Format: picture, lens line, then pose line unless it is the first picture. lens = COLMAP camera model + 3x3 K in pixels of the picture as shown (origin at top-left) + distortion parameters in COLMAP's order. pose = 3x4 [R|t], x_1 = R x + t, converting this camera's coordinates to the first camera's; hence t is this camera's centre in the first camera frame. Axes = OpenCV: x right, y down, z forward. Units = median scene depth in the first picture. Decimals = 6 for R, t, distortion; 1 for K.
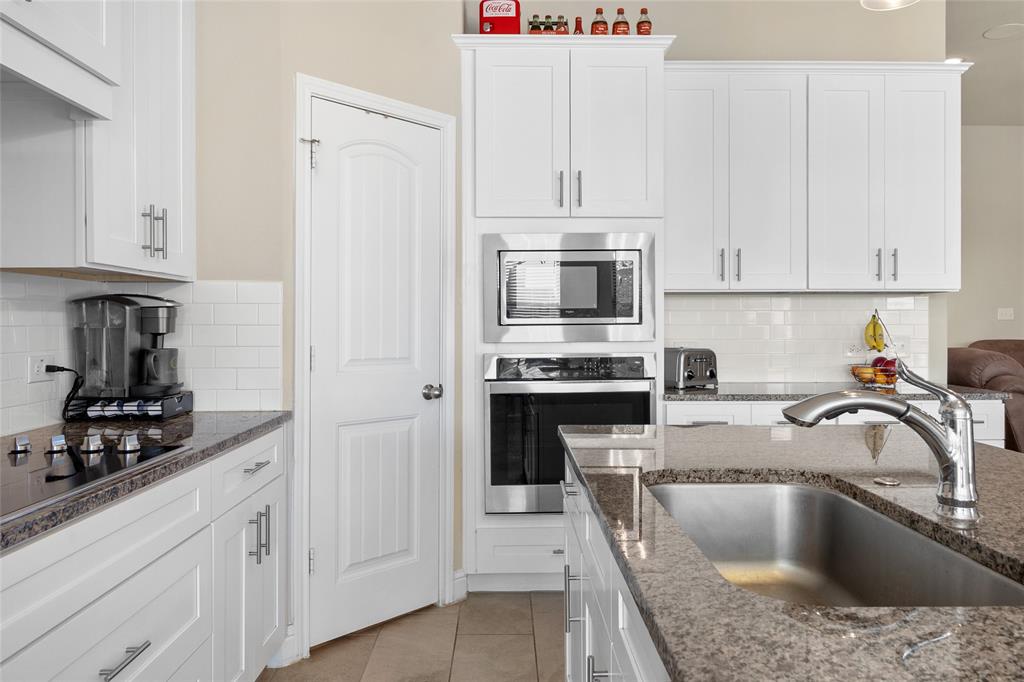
lens RADIAL K [[718.6, 0, 515.4], [0, 718.6, 331.3], [0, 0, 1]] dist [0.004283, 0.003321]
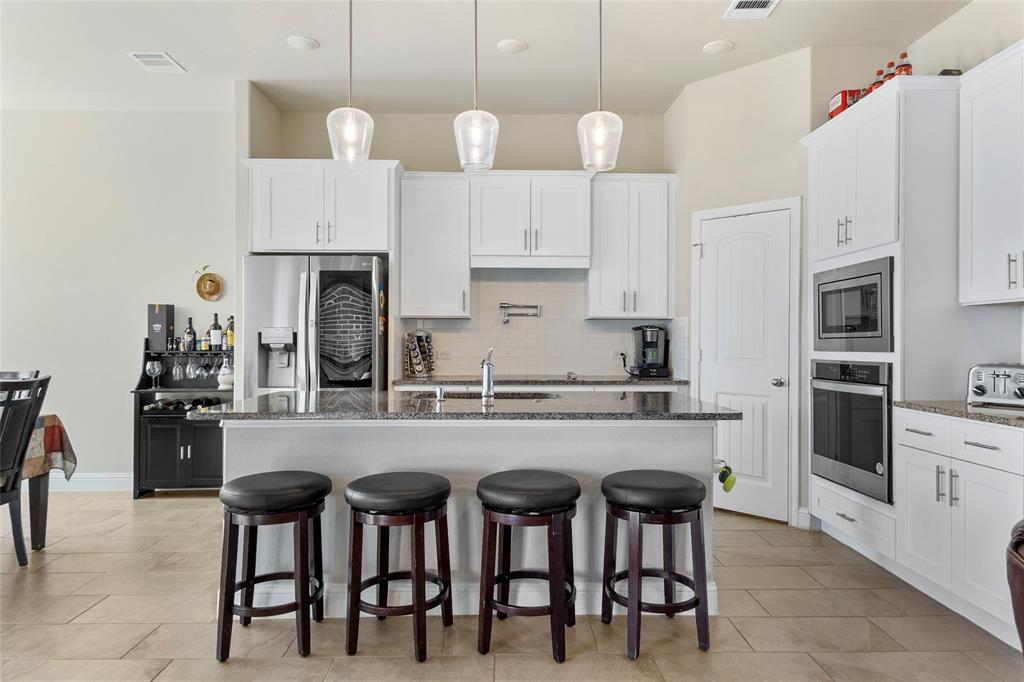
lens RADIAL K [[626.1, 0, 509.7], [0, 626.1, 340.2], [0, 0, 1]] dist [0.005600, 0.001475]
pose [[-0.010193, 0.003039, -0.999943, 1.254333], [-0.010693, 0.999938, 0.003148, -0.002266], [0.999891, 0.010725, -0.010160, 0.441405]]
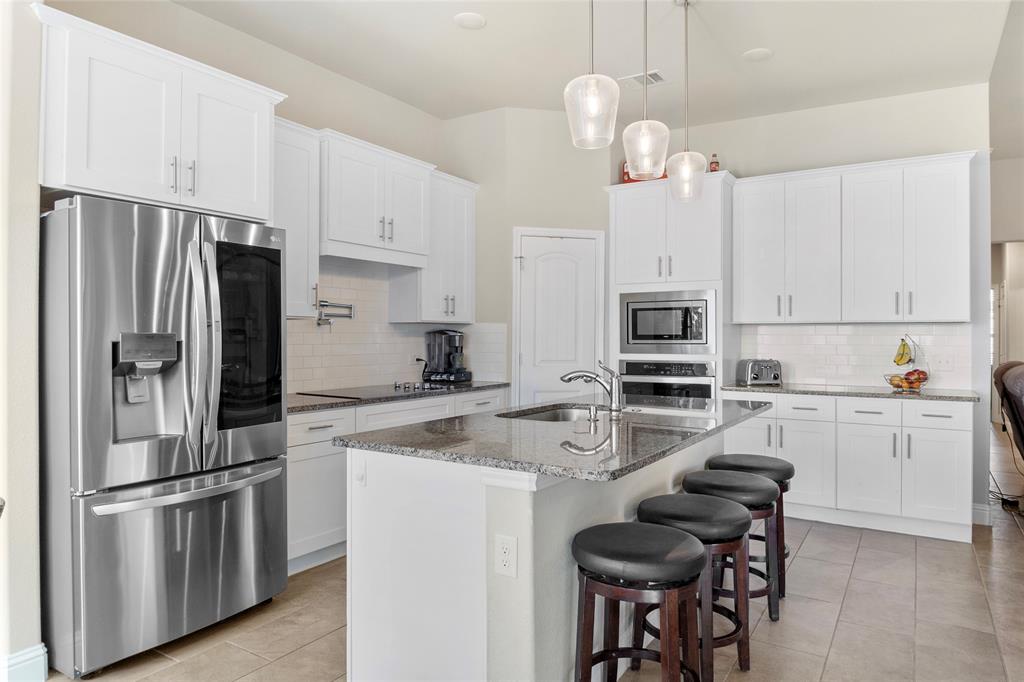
lens RADIAL K [[669.5, 0, 515.8], [0, 669.5, 339.6], [0, 0, 1]] dist [-0.003648, -0.007725]
pose [[0.838391, 0.008265, -0.545007, 0.693594], [-0.009395, 0.999956, 0.000712, -0.018271], [0.544988, 0.004523, 0.838431, -0.591993]]
